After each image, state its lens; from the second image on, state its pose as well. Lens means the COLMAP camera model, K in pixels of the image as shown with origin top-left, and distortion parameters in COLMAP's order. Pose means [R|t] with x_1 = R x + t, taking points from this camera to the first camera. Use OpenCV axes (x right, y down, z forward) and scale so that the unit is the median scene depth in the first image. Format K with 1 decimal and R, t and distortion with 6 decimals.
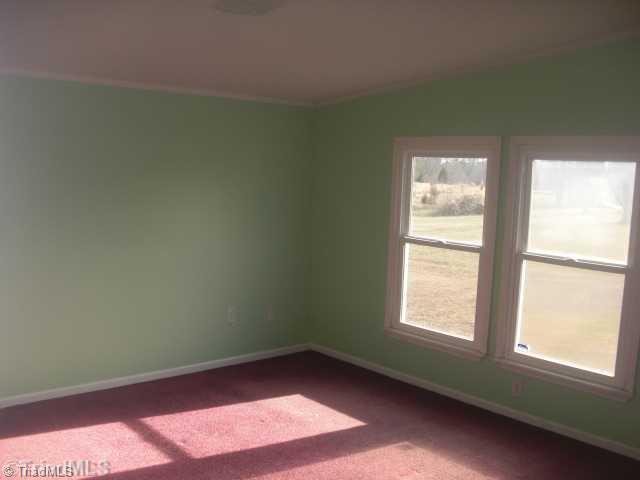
lens RADIAL K [[664.8, 0, 320.0], [0, 664.8, 240.0], [0, 0, 1]] dist [0.001915, 0.006321]
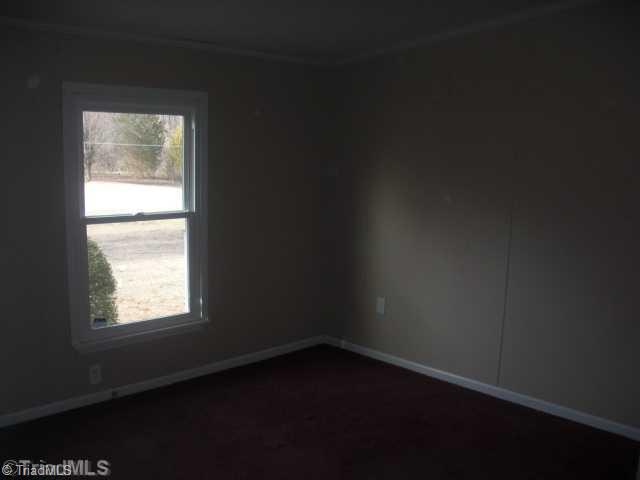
lens RADIAL K [[746.0, 0, 320.0], [0, 746.0, 240.0], [0, 0, 1]] dist [0.002786, 0.002355]
pose [[-0.030326, -0.180596, 0.983090, -0.726625], [0.082164, 0.979763, 0.182520, -0.113659], [-0.996157, 0.086310, -0.014874, 0.759520]]
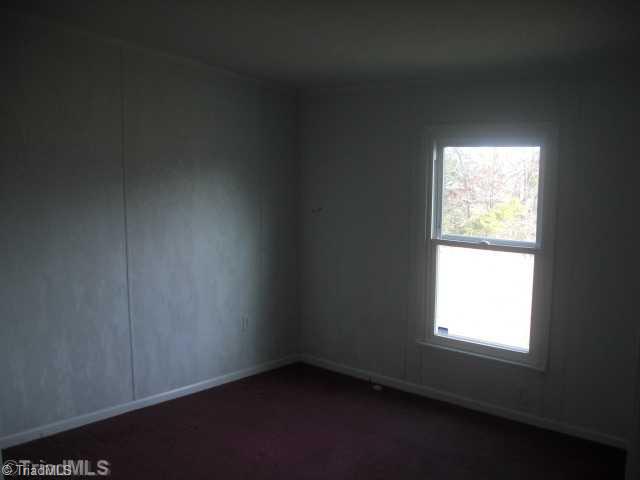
lens RADIAL K [[664.8, 0, 320.0], [0, 664.8, 240.0], [0, 0, 1]] dist [0.001915, 0.006321]
pose [[0.990786, -0.038368, 0.129886, -0.010679], [0.036430, 0.999187, 0.017265, -0.001704], [-0.130443, -0.012374, 0.991379, 0.010964]]
